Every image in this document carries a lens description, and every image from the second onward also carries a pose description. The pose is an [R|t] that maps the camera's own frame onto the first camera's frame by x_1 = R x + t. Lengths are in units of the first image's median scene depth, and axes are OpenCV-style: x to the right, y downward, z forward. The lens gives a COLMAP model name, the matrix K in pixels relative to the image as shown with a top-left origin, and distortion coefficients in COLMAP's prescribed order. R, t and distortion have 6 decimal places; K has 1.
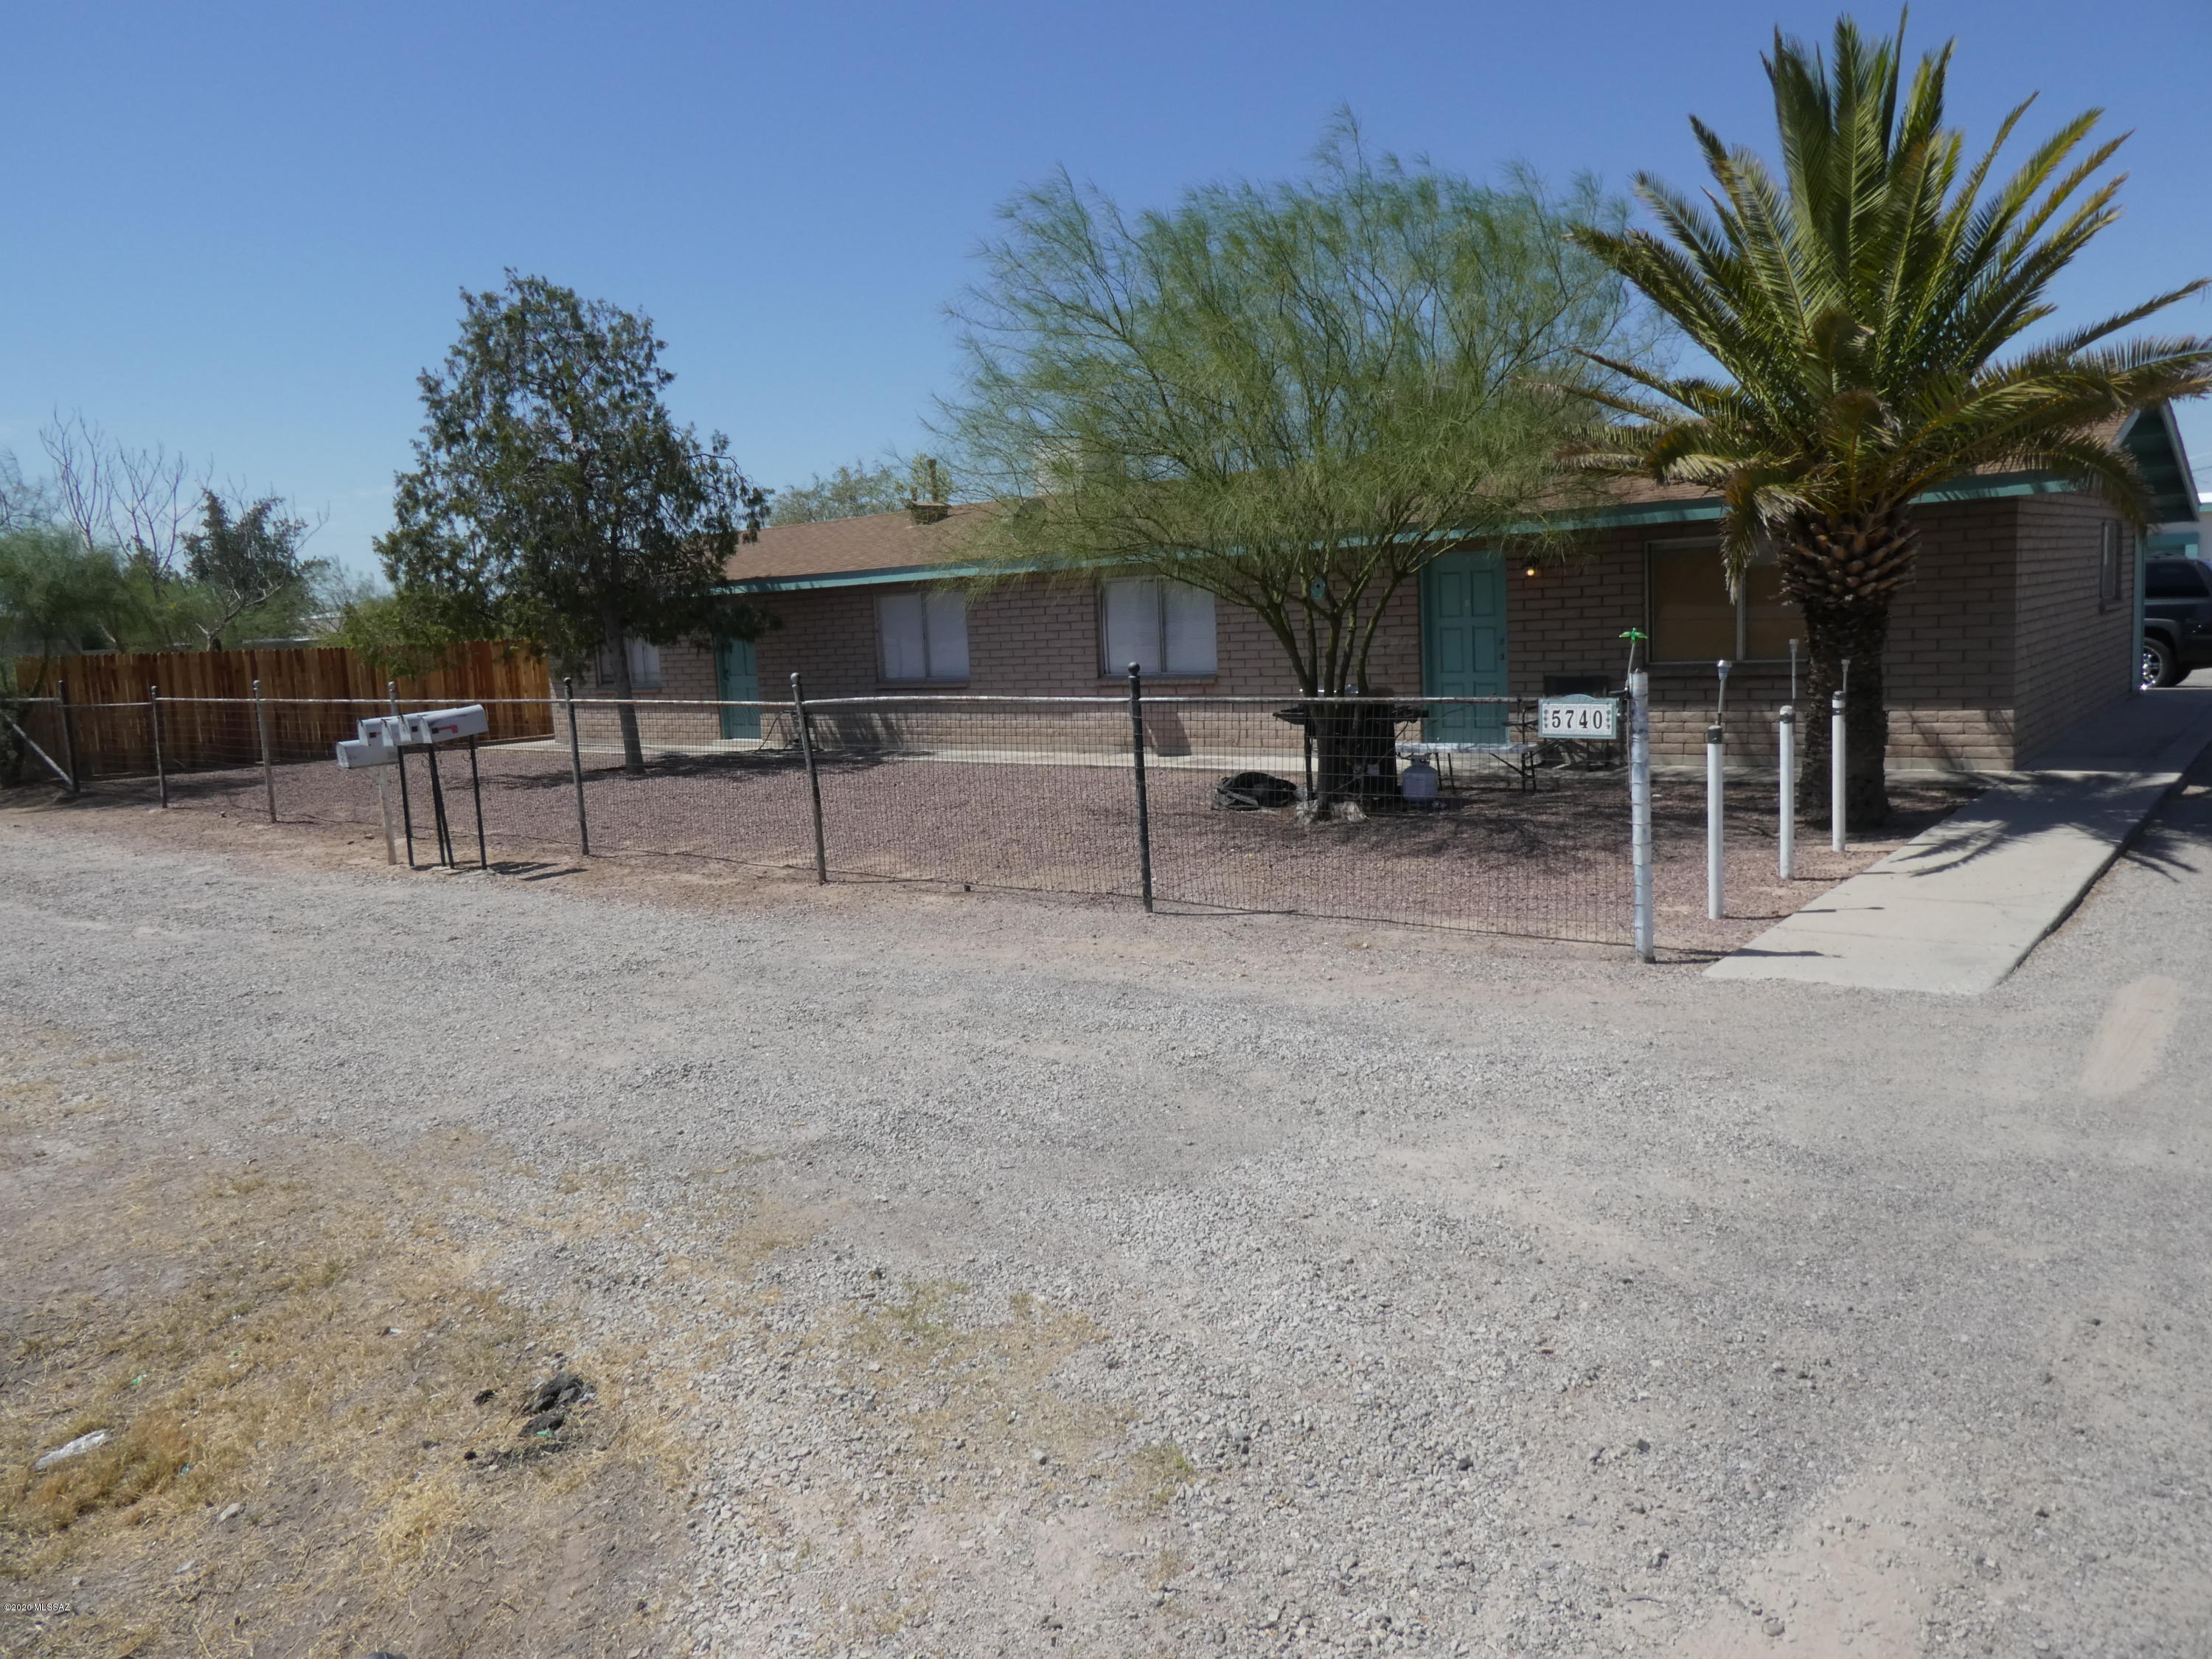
lens RADIAL K [[1583.7, 0, 1106.0], [0, 1583.7, 829.5], [0, 0, 1]] dist [-0.026628, 0.003852]
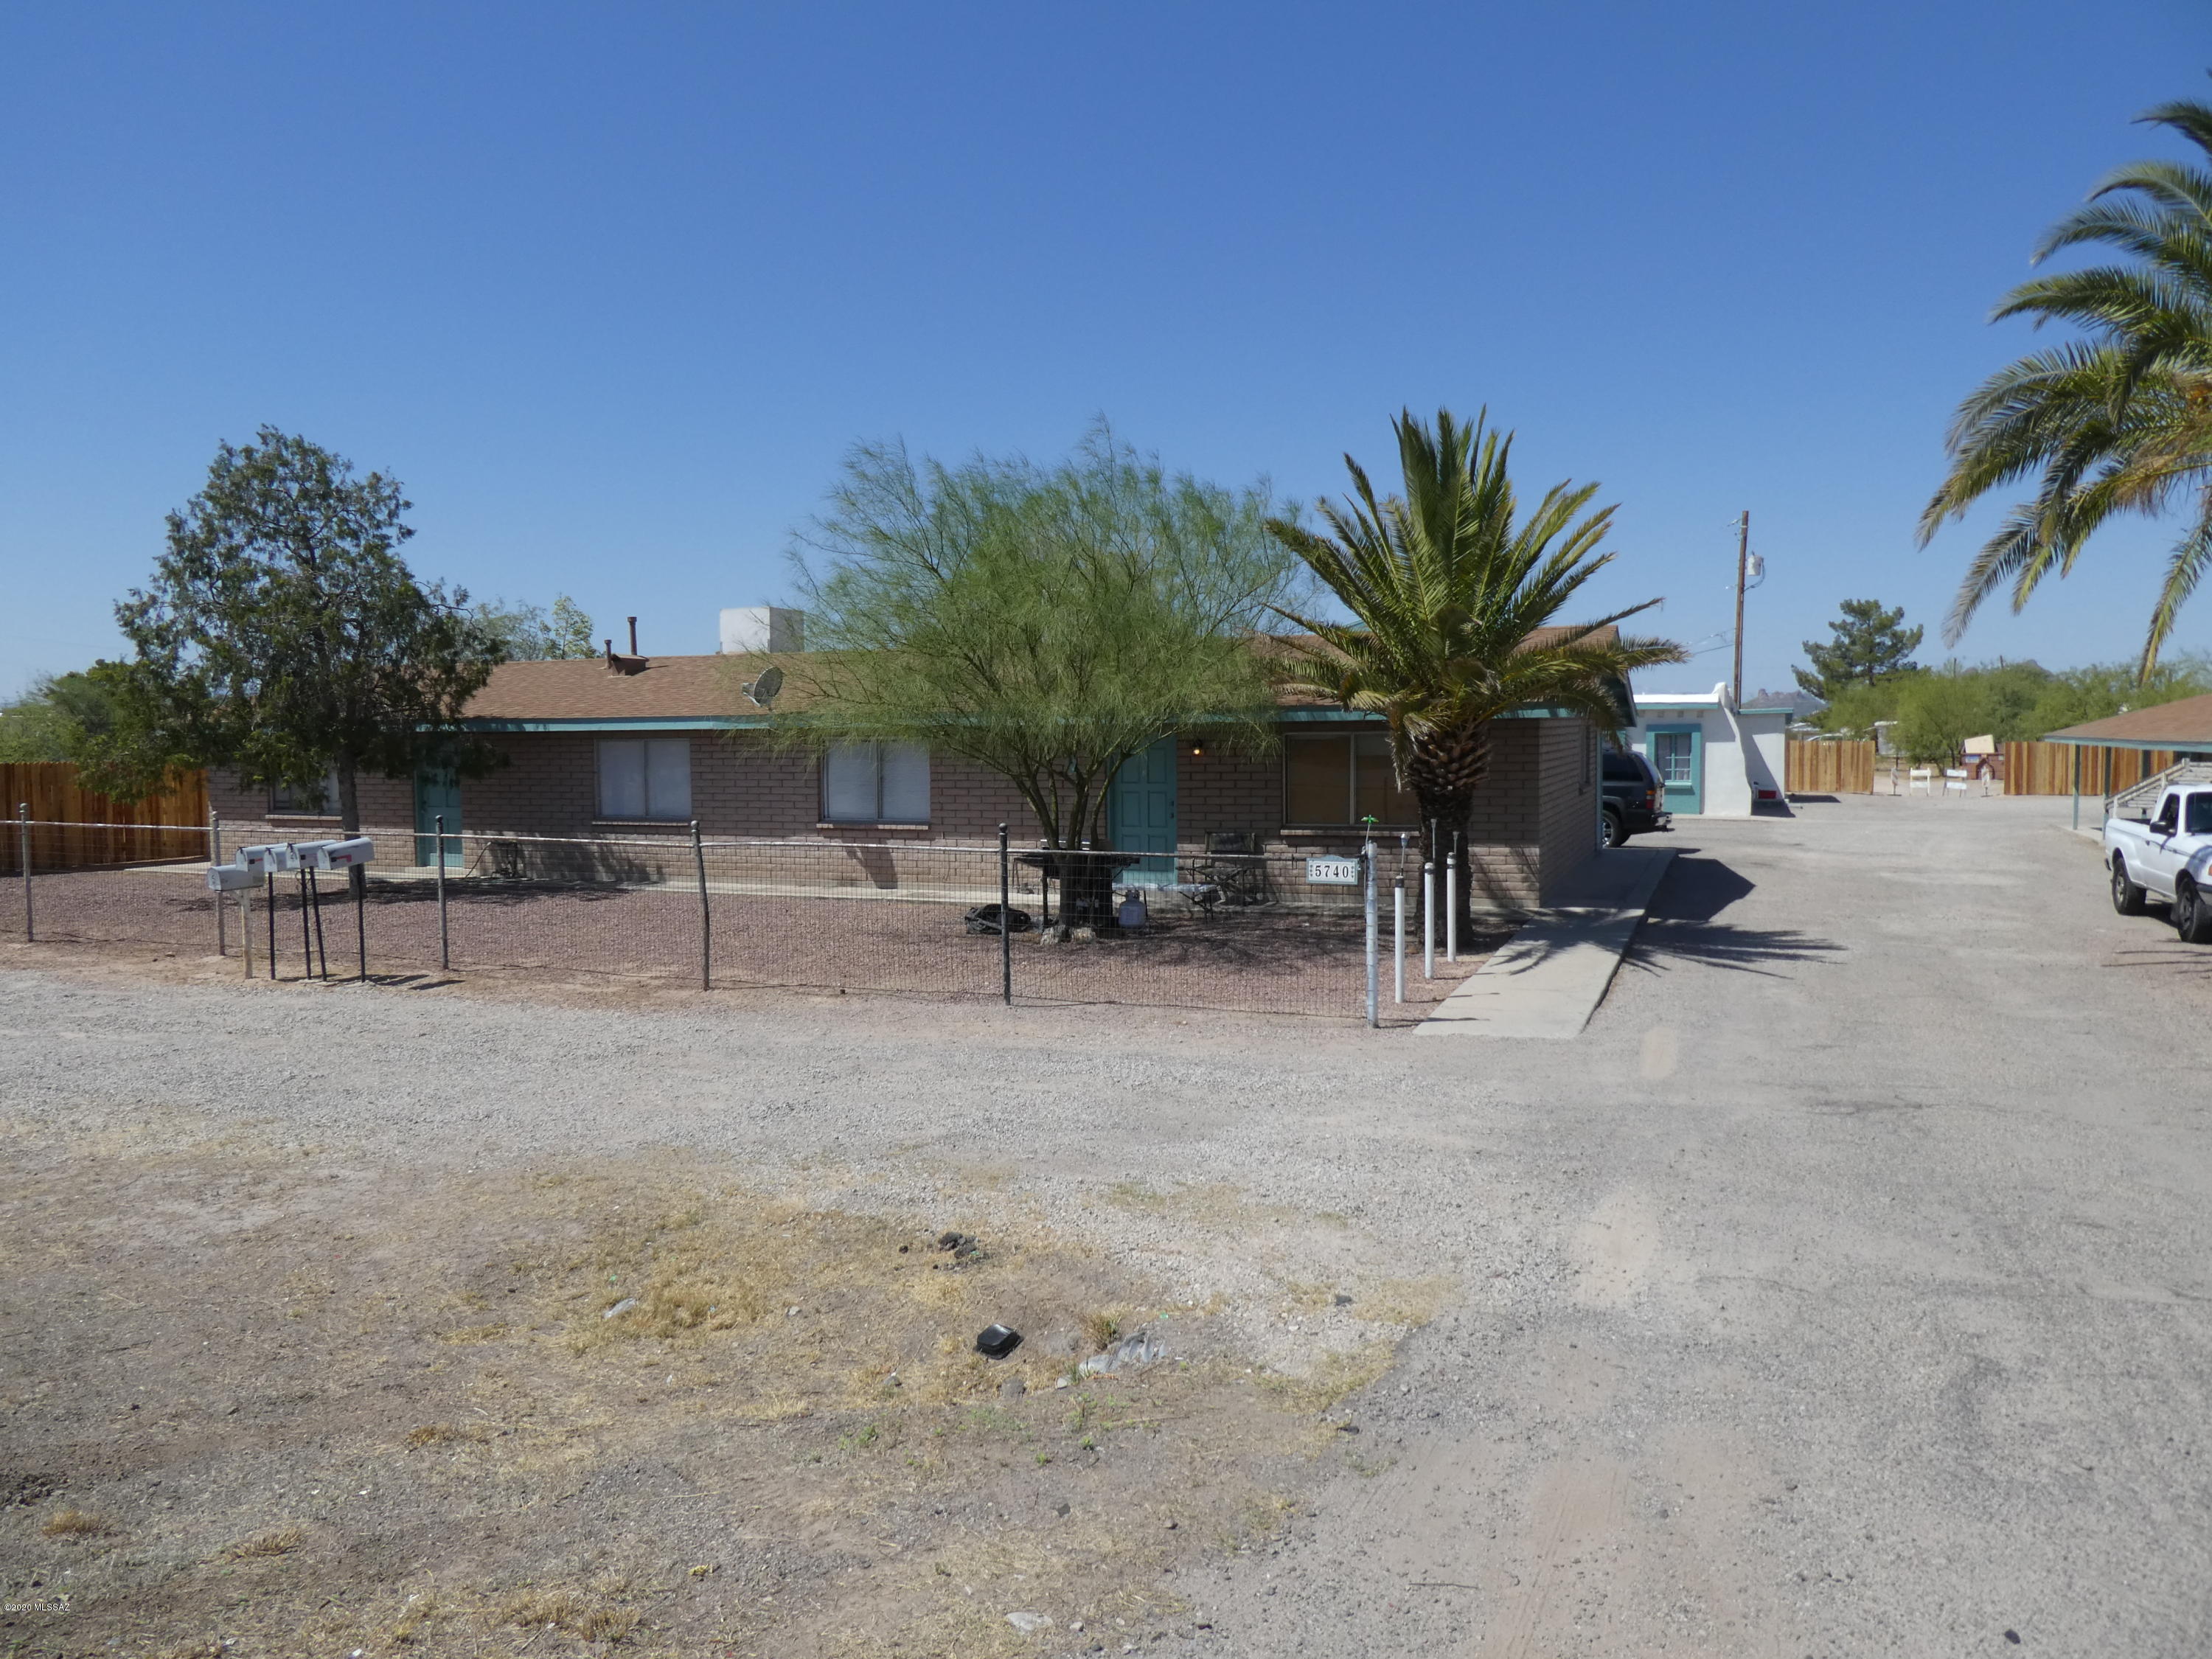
lens RADIAL K [[1583.7, 0, 1106.0], [0, 1583.7, 829.5], [0, 0, 1]] dist [-0.026628, 0.003852]
pose [[0.954932, 0.023904, 0.295859, -0.269188], [0.001040, 0.996476, -0.083867, 0.014168], [-0.296822, 0.080395, 0.951543, -0.303298]]
